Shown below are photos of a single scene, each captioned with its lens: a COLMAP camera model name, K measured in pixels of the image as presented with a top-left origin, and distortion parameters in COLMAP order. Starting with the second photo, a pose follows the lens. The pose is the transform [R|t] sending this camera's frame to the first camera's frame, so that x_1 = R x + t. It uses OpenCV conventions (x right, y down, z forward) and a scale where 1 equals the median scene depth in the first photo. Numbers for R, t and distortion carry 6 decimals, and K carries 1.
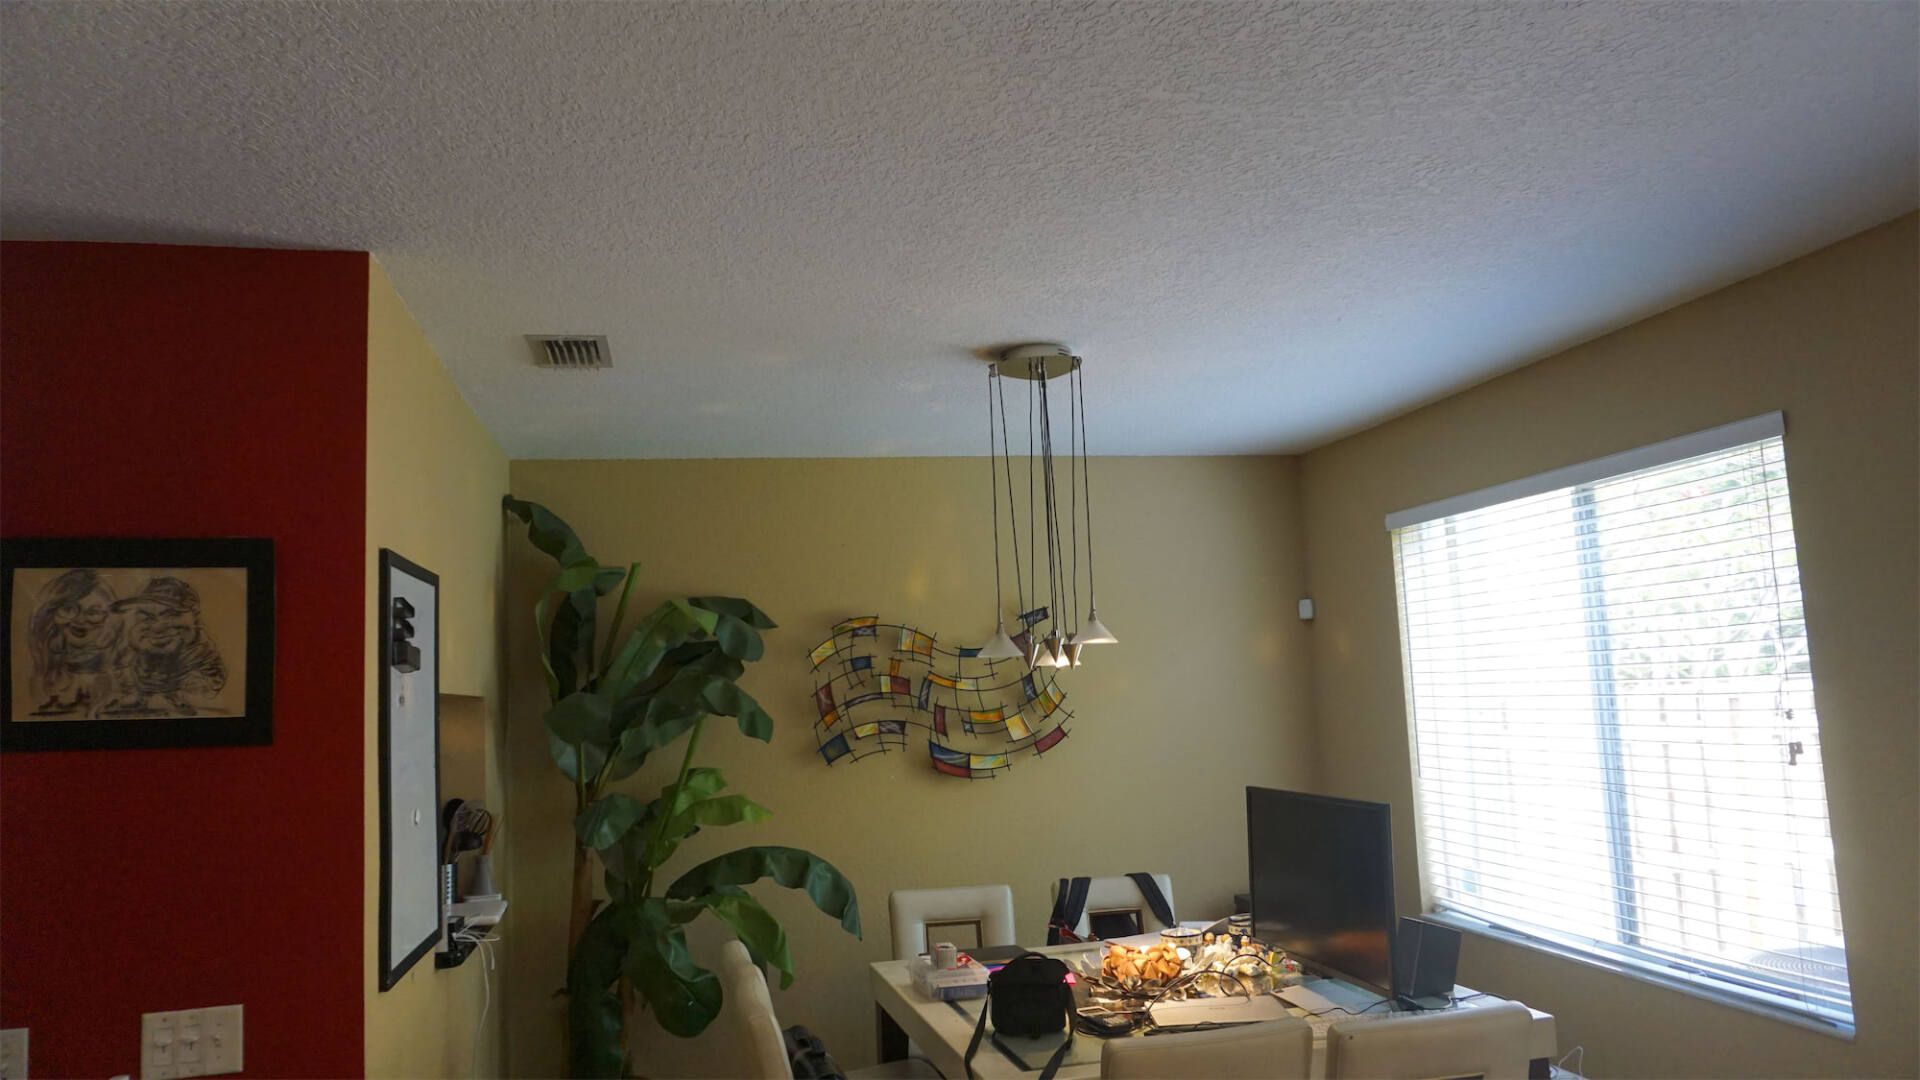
lens RADIAL K [[1274.6, 0, 955.5], [0, 1274.6, 540.4], [0, 0, 1]] dist [-0.058110, 0.042574]
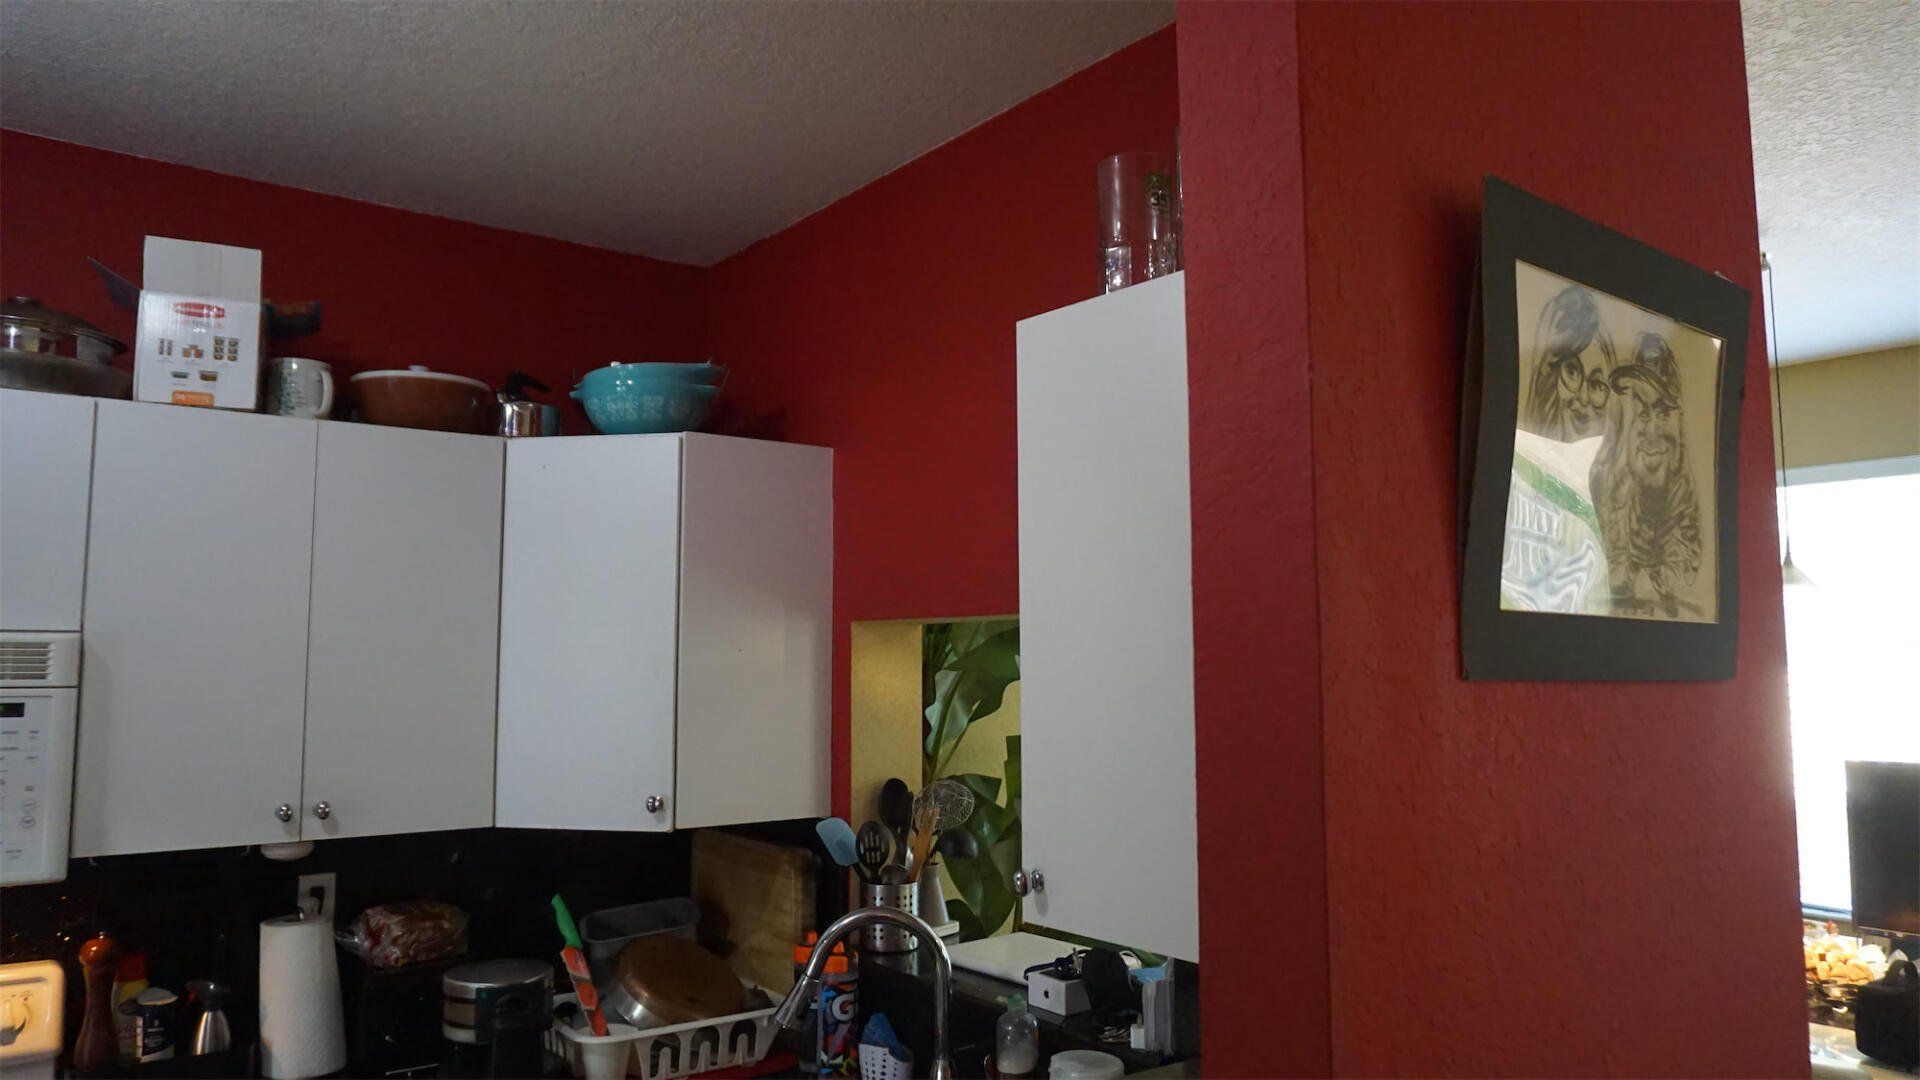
lens RADIAL K [[1274.6, 0, 963.3], [0, 1274.6, 536.1], [0, 0, 1]] dist [-0.058110, 0.042574]
pose [[0.911174, 0.082212, 0.403737, -0.654664], [-0.086197, 0.996243, -0.008328, 0.083100], [-0.402905, -0.027212, 0.914837, 0.399908]]
